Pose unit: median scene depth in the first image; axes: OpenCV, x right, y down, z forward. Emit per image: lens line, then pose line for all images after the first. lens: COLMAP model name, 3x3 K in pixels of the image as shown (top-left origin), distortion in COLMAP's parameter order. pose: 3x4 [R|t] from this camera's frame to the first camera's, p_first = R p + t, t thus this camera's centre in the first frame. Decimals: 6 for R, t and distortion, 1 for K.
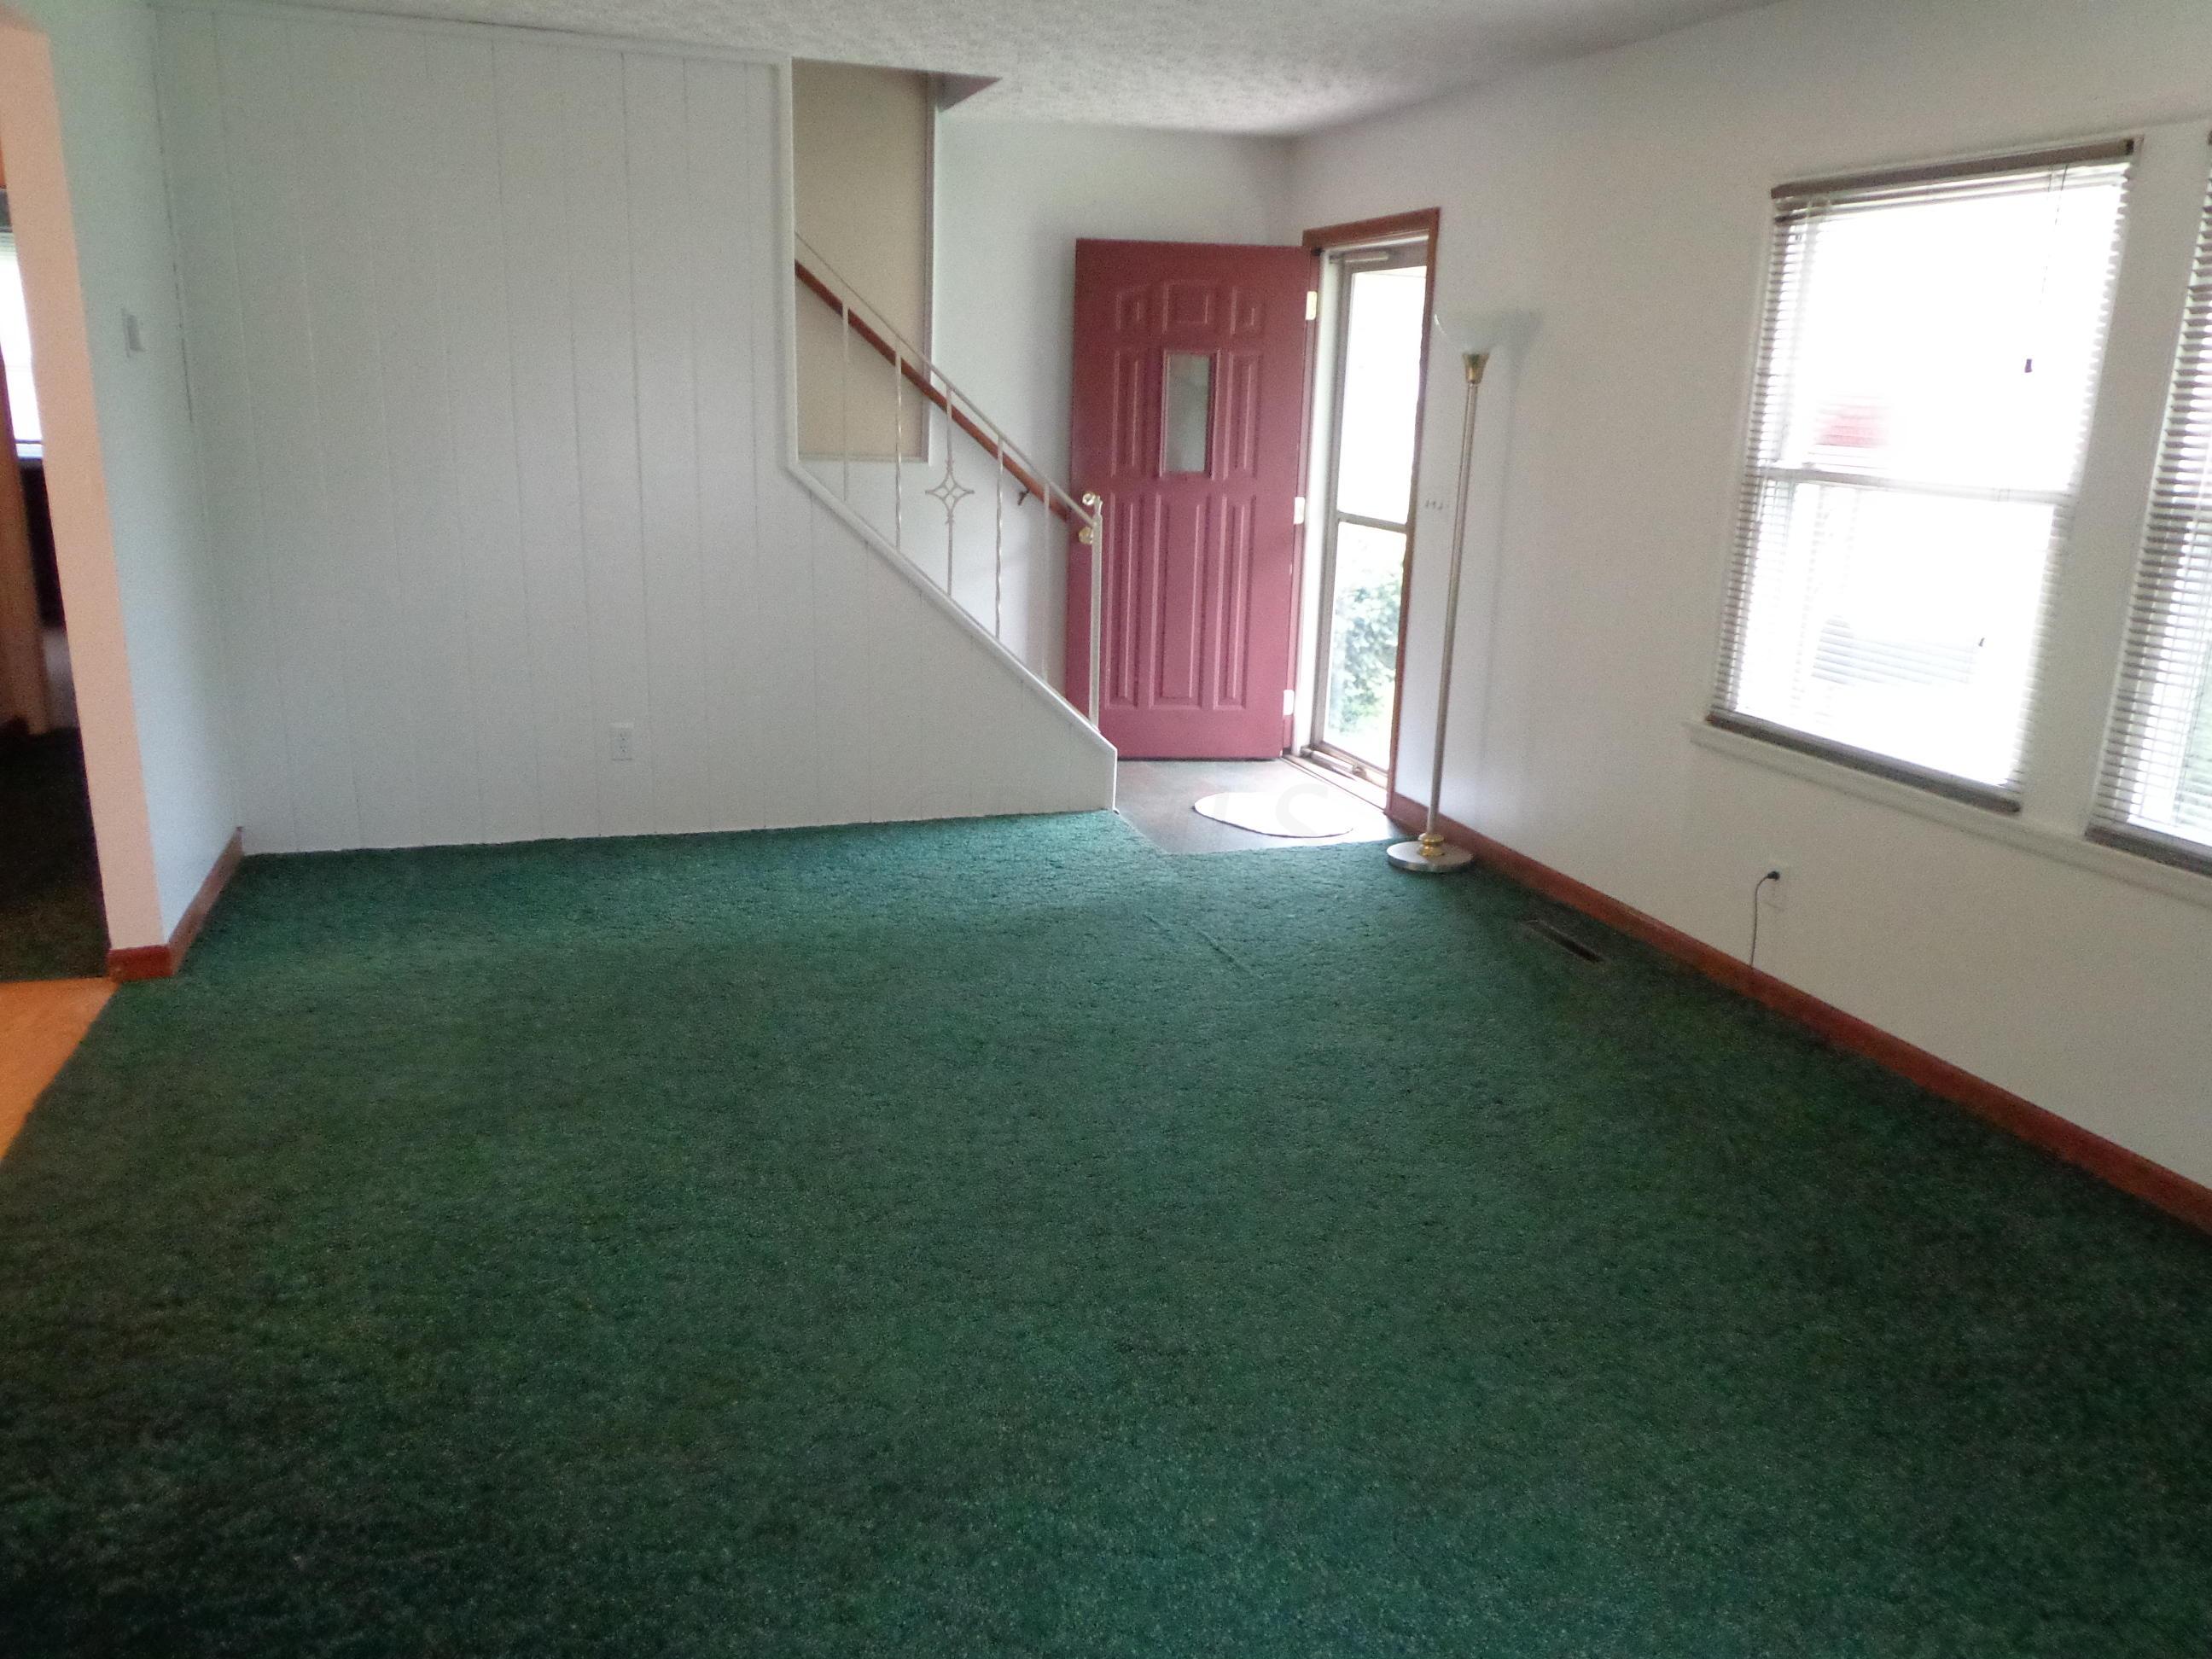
lens RADIAL K [[1658.2, 0, 1106.0], [0, 1658.2, 829.5], [0, 0, 1]] dist [0.001331, -0.003547]
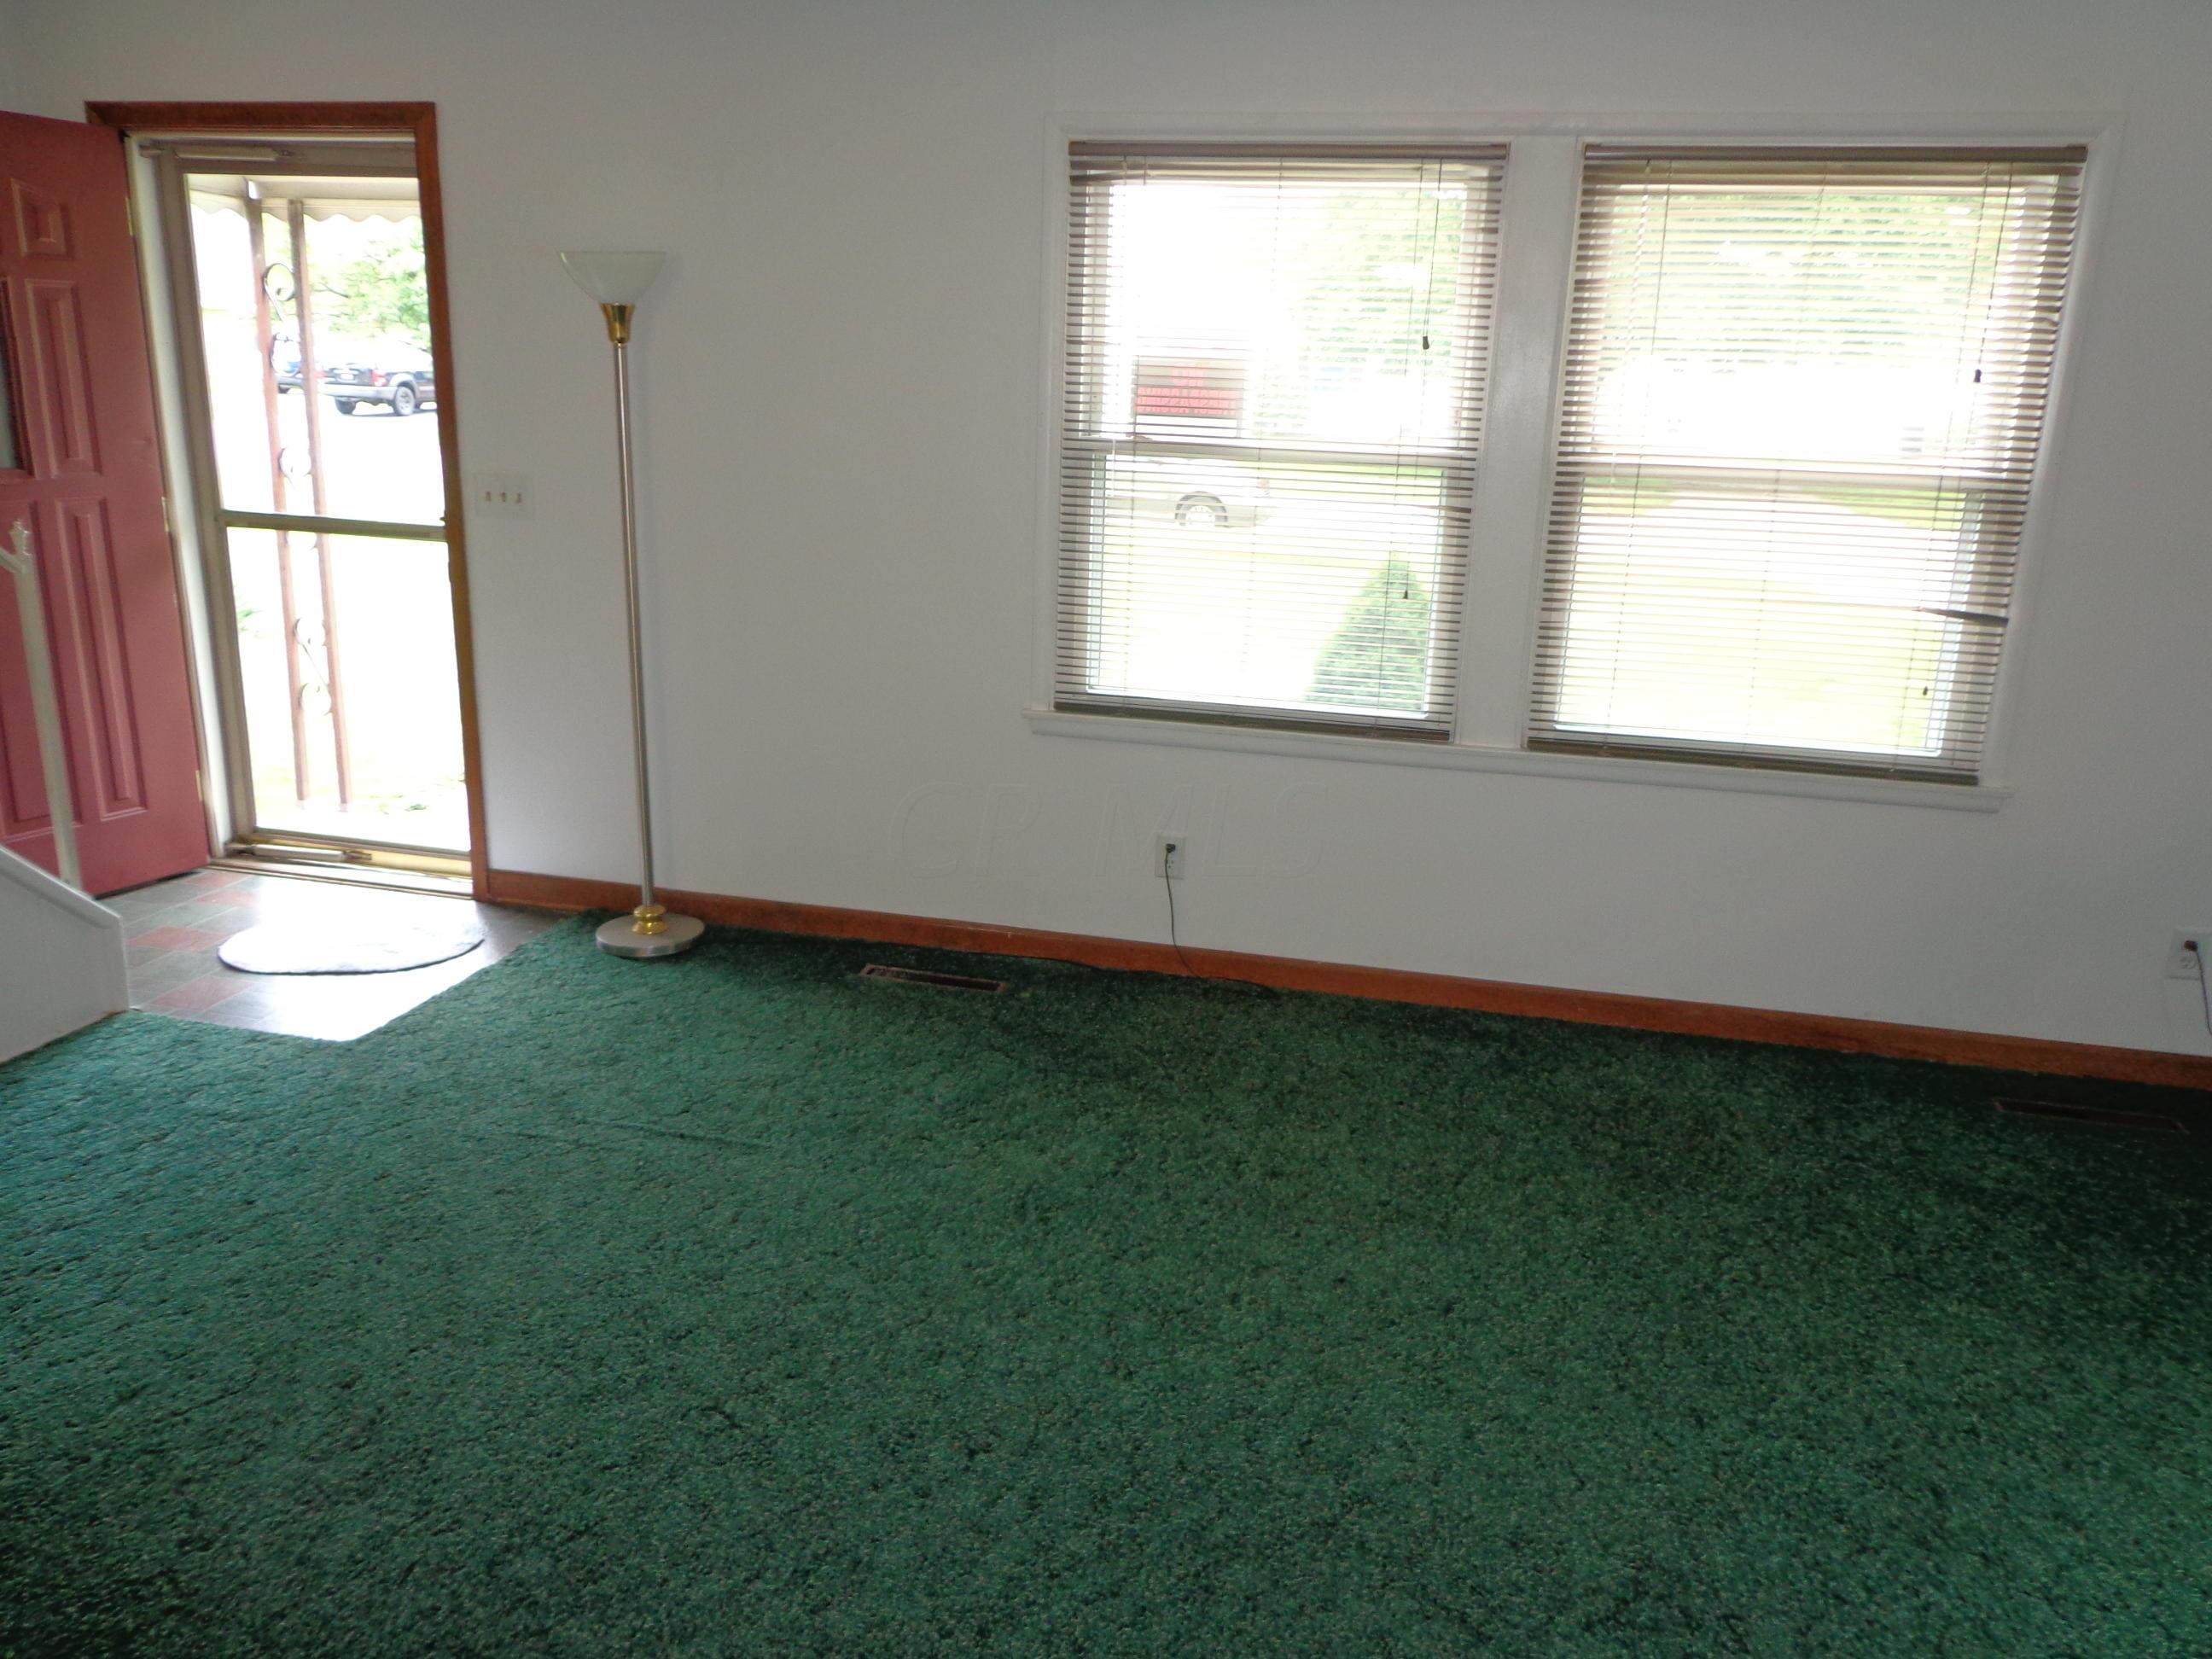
lens RADIAL K [[1658.2, 0, 1106.0], [0, 1658.2, 829.5], [0, 0, 1]] dist [0.001331, -0.003547]
pose [[0.531757, -0.237243, 0.812989, -0.354995], [0.203620, 0.967617, 0.149183, -0.116091], [-0.822055, 0.086211, 0.562844, 0.387901]]
